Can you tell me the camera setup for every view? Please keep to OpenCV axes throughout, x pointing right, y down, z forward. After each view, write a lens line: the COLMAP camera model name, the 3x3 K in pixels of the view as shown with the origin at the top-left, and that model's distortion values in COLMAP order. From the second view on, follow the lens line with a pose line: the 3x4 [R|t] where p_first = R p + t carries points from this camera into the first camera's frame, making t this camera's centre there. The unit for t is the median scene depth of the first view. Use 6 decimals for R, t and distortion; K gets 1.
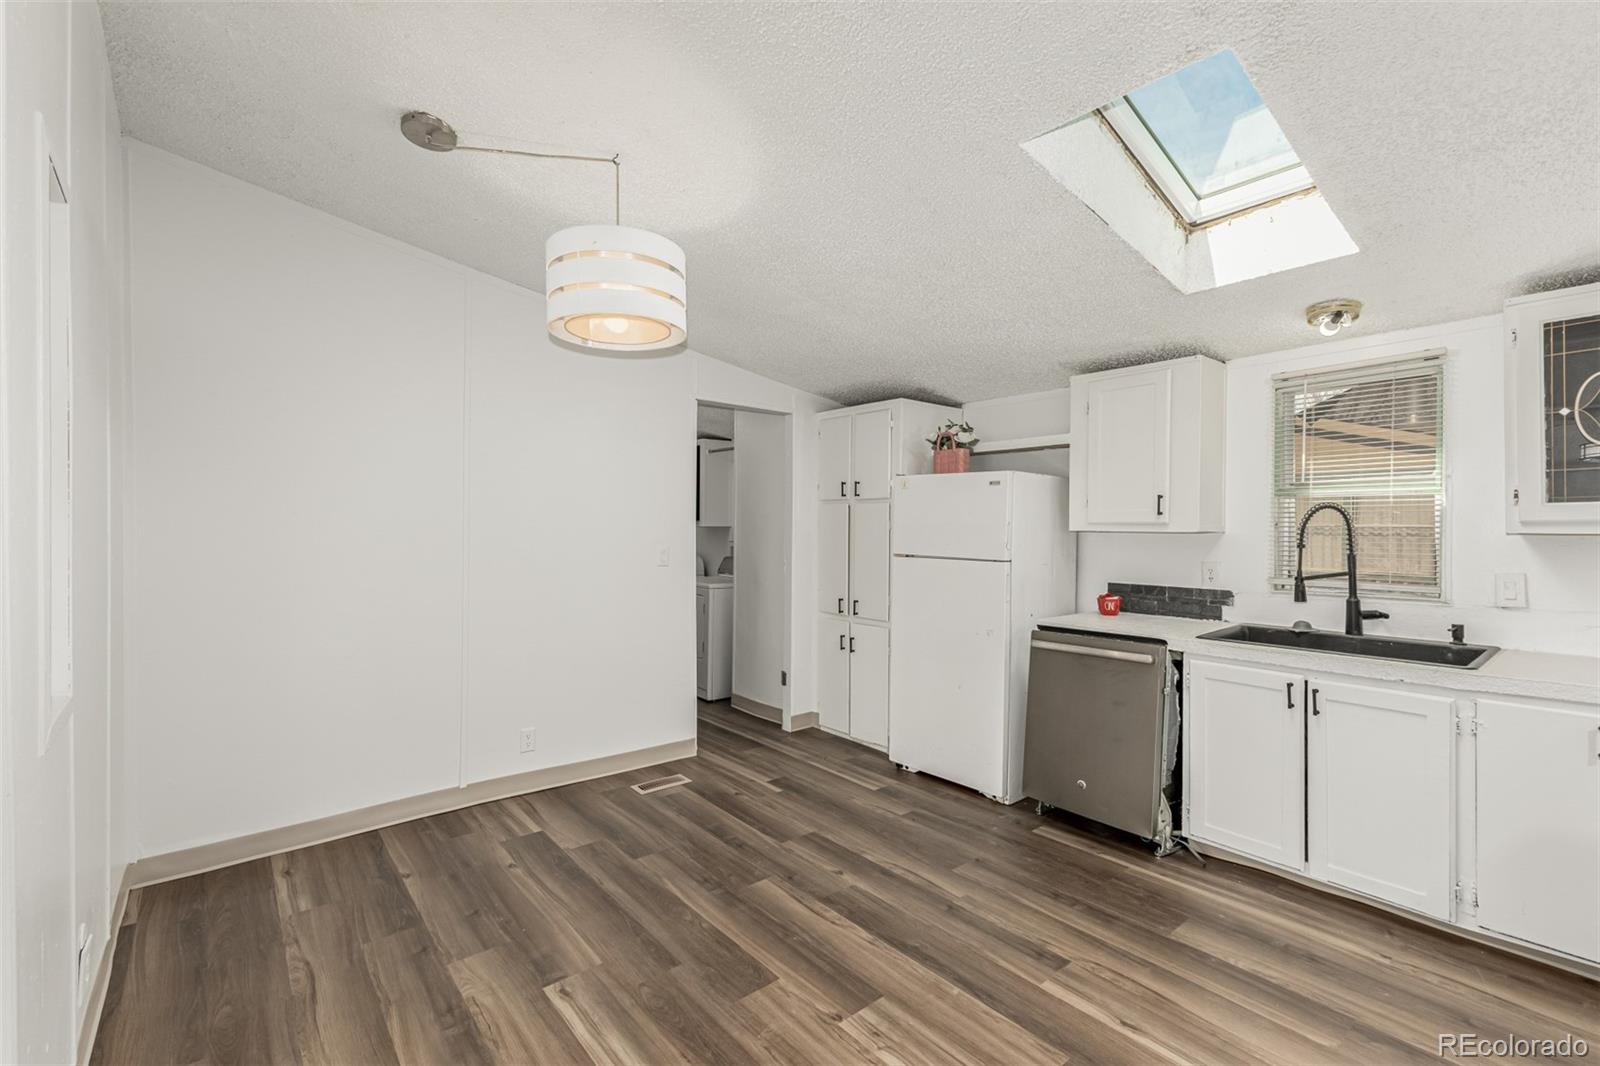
lens RADIAL K [[697.2, 0, 809.0], [0, 697.2, 527.4], [0, 0, 1]] dist [0.009743, -0.000209]
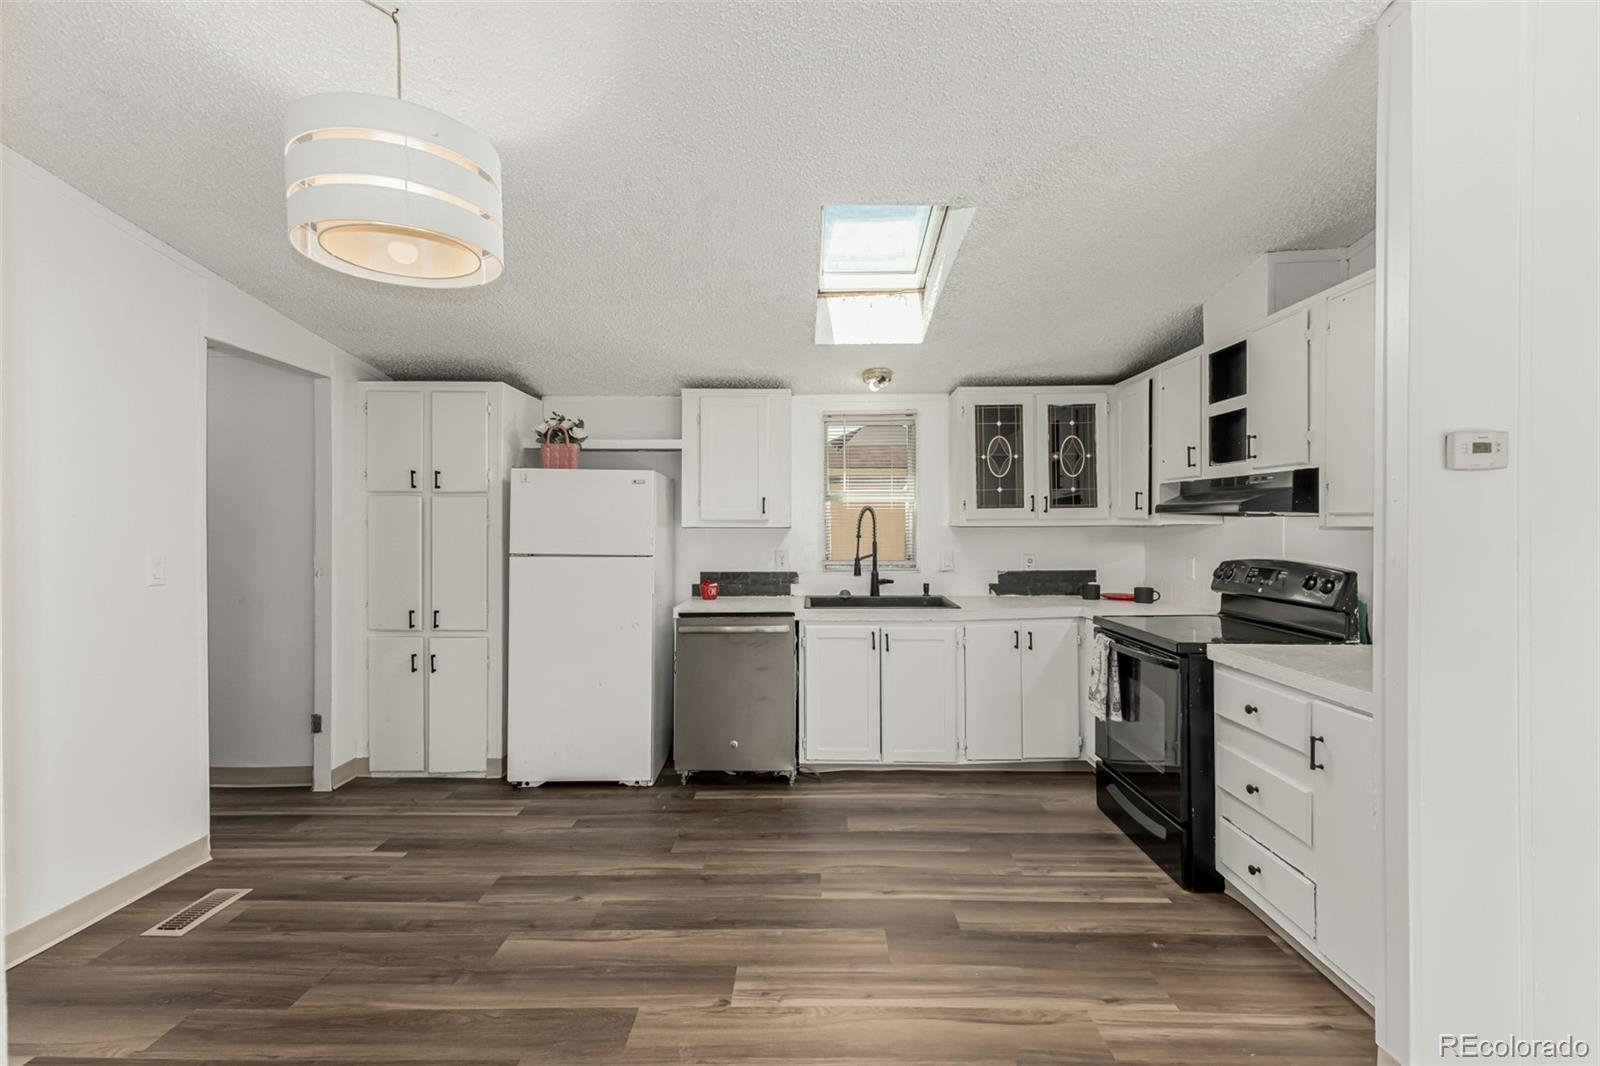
lens RADIAL K [[696.4, 0, 798.0], [0, 696.4, 529.1], [0, 0, 1]] dist [0.009975, -0.000152]
pose [[0.653653, -0.008299, 0.756749, -0.437927], [0.004256, 0.999964, 0.007290, 0.001066], [-0.756782, -0.001545, 0.653665, 0.168132]]
